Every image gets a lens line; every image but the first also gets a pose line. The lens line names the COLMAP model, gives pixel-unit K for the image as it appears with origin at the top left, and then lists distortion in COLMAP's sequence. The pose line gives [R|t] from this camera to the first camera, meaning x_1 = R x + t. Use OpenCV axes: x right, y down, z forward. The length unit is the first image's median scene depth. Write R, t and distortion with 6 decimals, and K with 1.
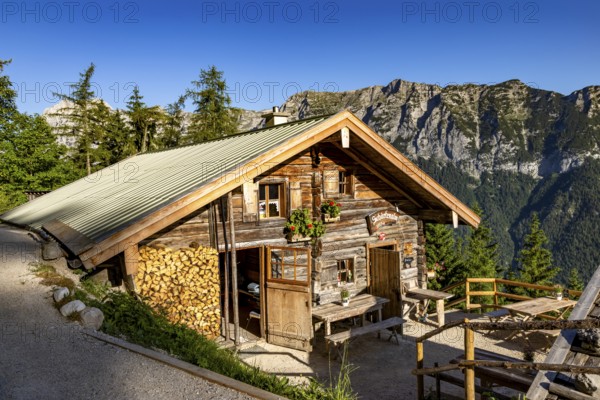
lens RADIAL K [[476.0, 0, 300.0], [0, 476.0, 200.0], [0, 0, 1]] dist [0.026972, 0.001060]
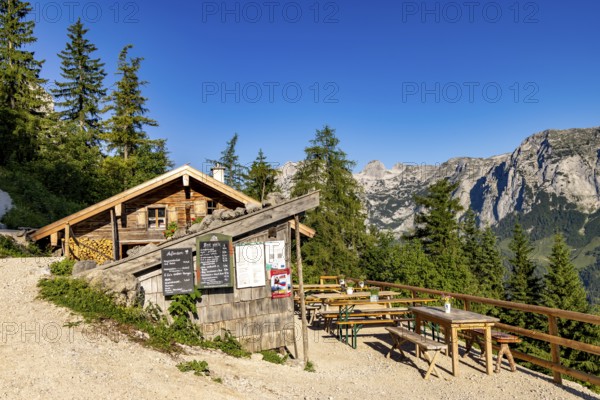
lens RADIAL K [[521.0, 0, 300.0], [0, 521.0, 200.0], [0, 0, 1]] dist [0.026444, -0.000814]
pose [[0.907979, -0.038769, -0.417218, 1.132421], [-0.008895, 0.993703, -0.111697, 0.136453], [0.418921, 0.105130, 0.901916, -0.495524]]
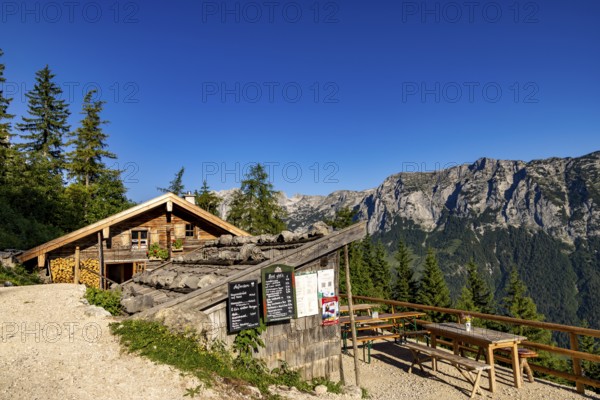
lens RADIAL K [[400.6, 0, 300.0], [0, 400.6, 200.0], [0, 0, 1]] dist [0.004060, 0.001162]
pose [[0.971571, -0.044113, -0.232603, 0.897592], [0.005519, 0.986441, -0.164023, 0.107635], [0.236685, 0.158076, 0.958641, -0.429002]]
